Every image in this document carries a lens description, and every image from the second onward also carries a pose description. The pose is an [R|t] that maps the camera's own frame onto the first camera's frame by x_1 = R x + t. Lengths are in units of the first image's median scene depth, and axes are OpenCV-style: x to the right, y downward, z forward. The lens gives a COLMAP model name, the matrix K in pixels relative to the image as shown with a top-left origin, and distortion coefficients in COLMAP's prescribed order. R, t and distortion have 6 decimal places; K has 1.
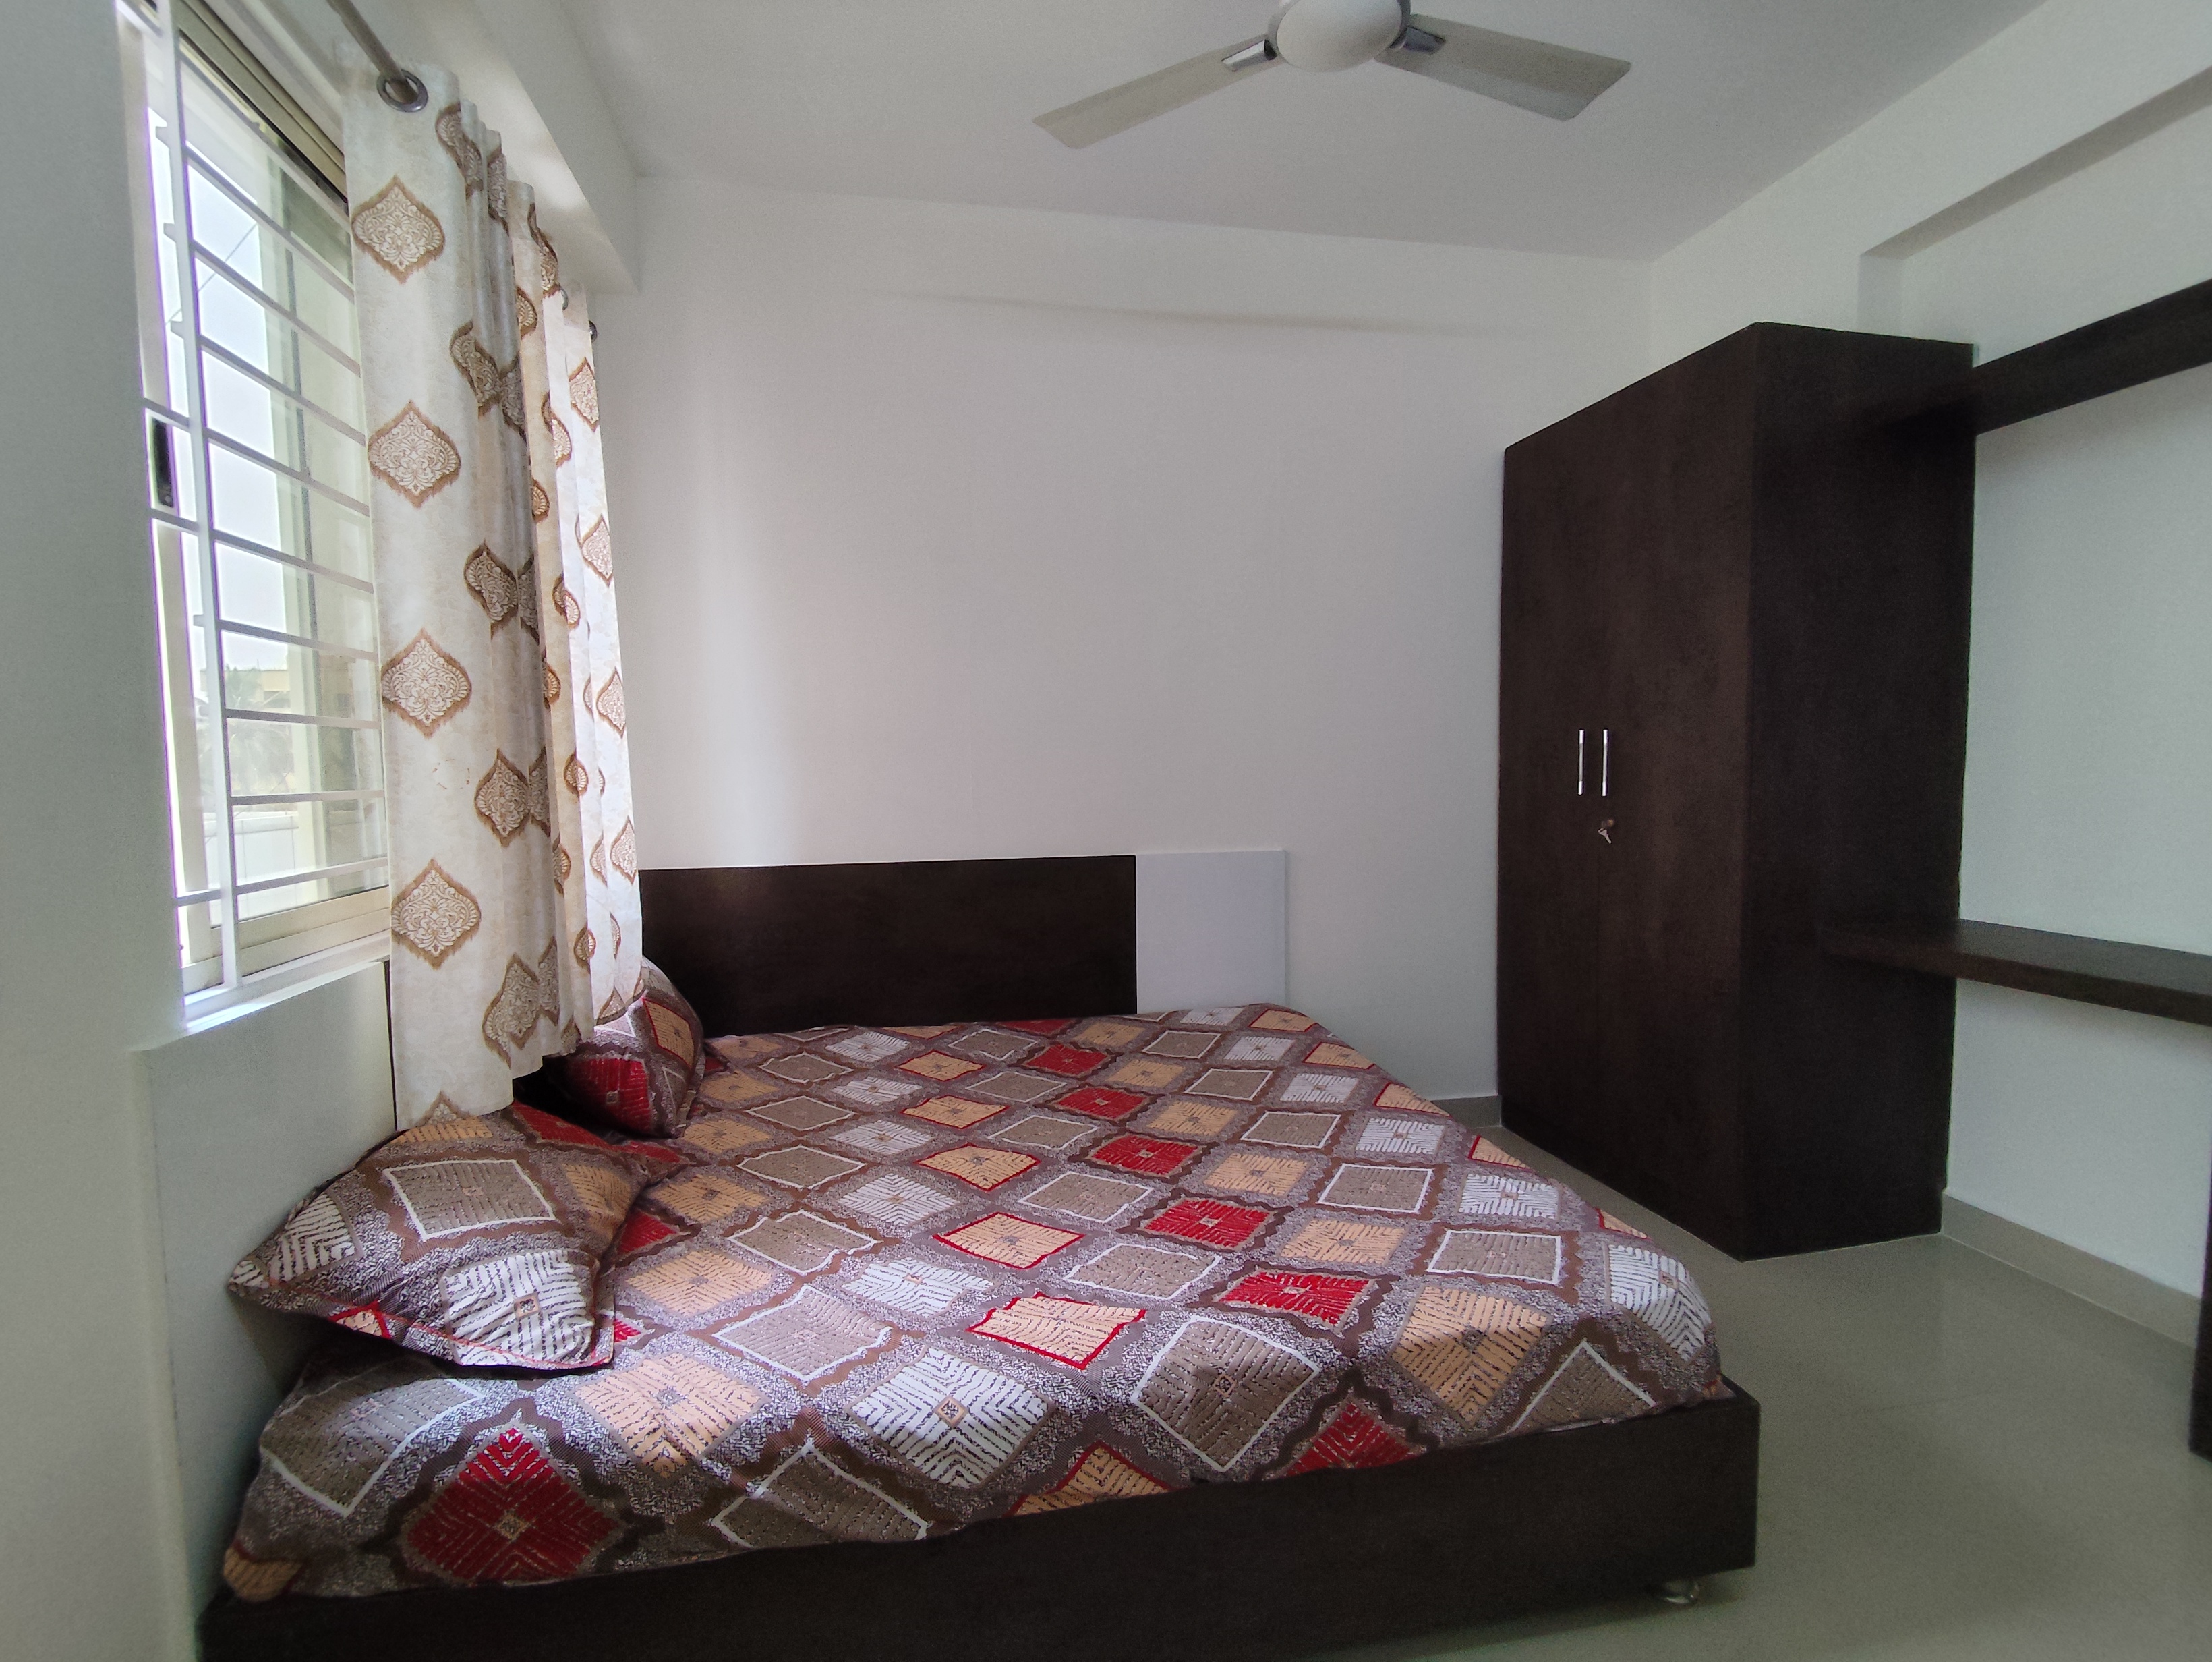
lens RADIAL K [[1014.1, 0, 1087.4], [0, 1014.1, 827.3], [0, 0, 1]] dist [-0.001878, 0.000665]
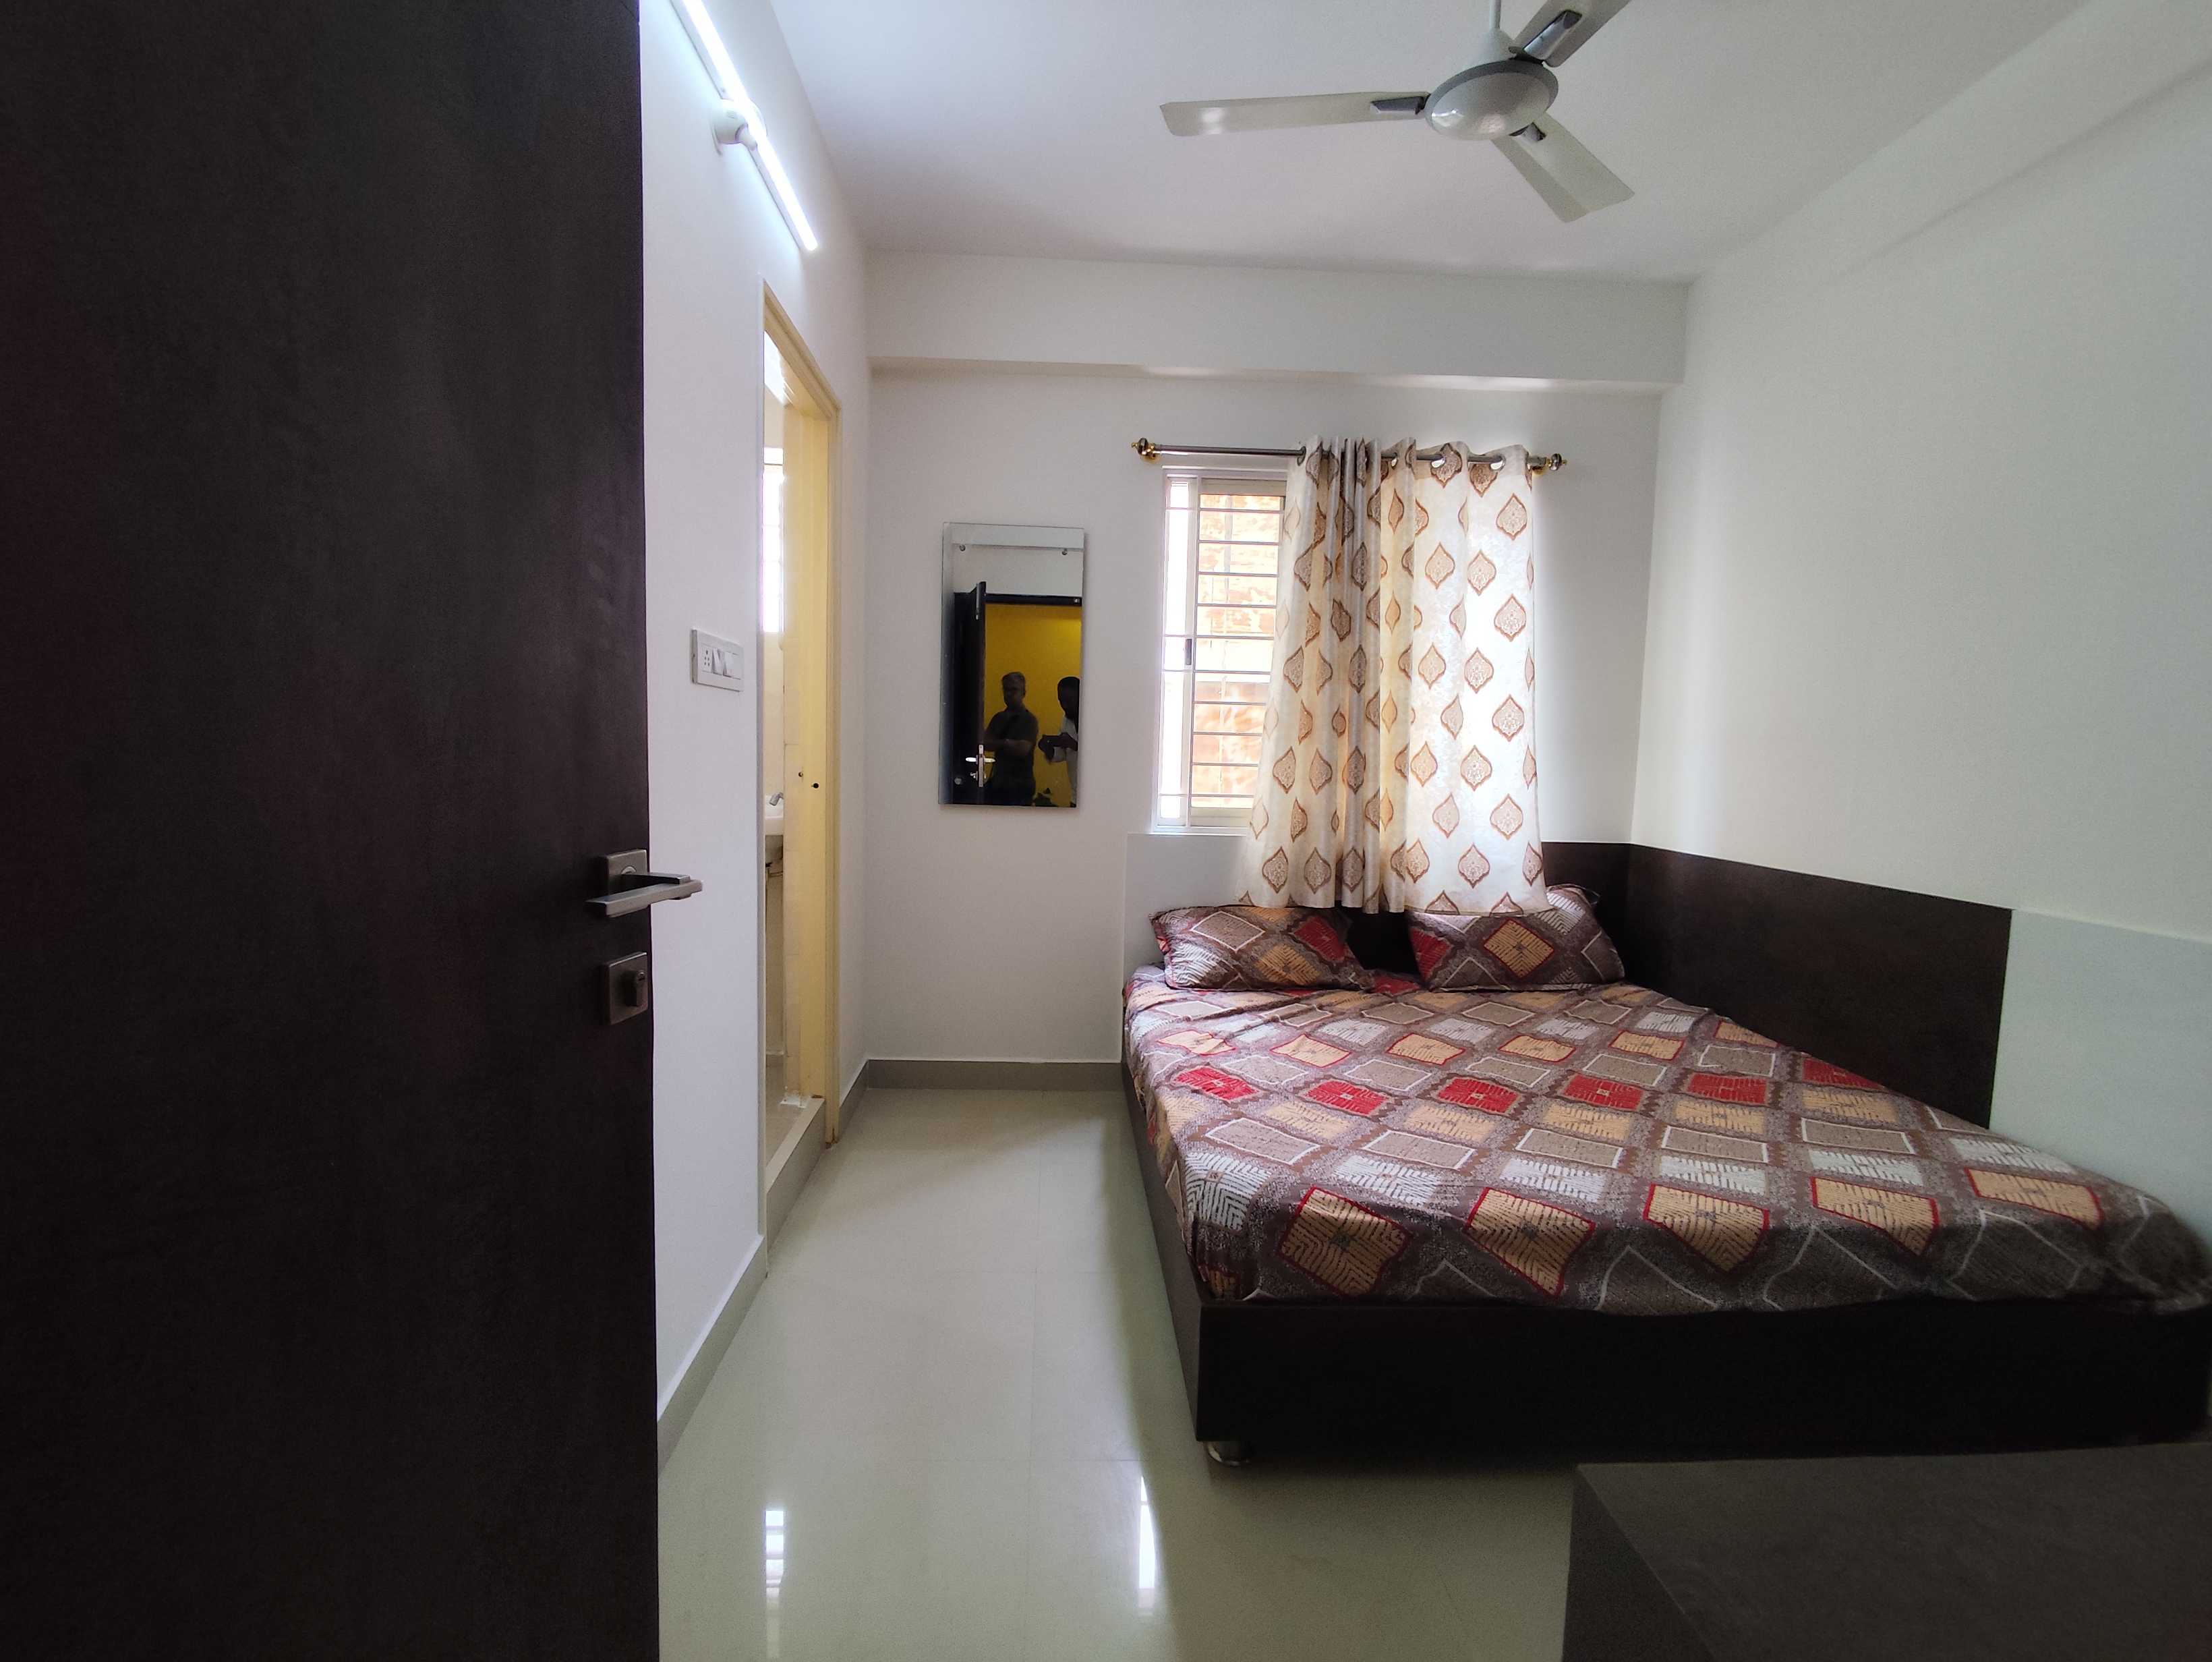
lens RADIAL K [[1014.1, 0, 1087.4], [0, 1014.1, 827.3], [0, 0, 1]] dist [-0.001878, 0.000665]
pose [[-0.154104, 0.089483, -0.983994, 1.129824], [-0.081856, 0.991311, 0.102968, -0.066975], [0.984658, 0.096414, -0.145441, 0.613802]]
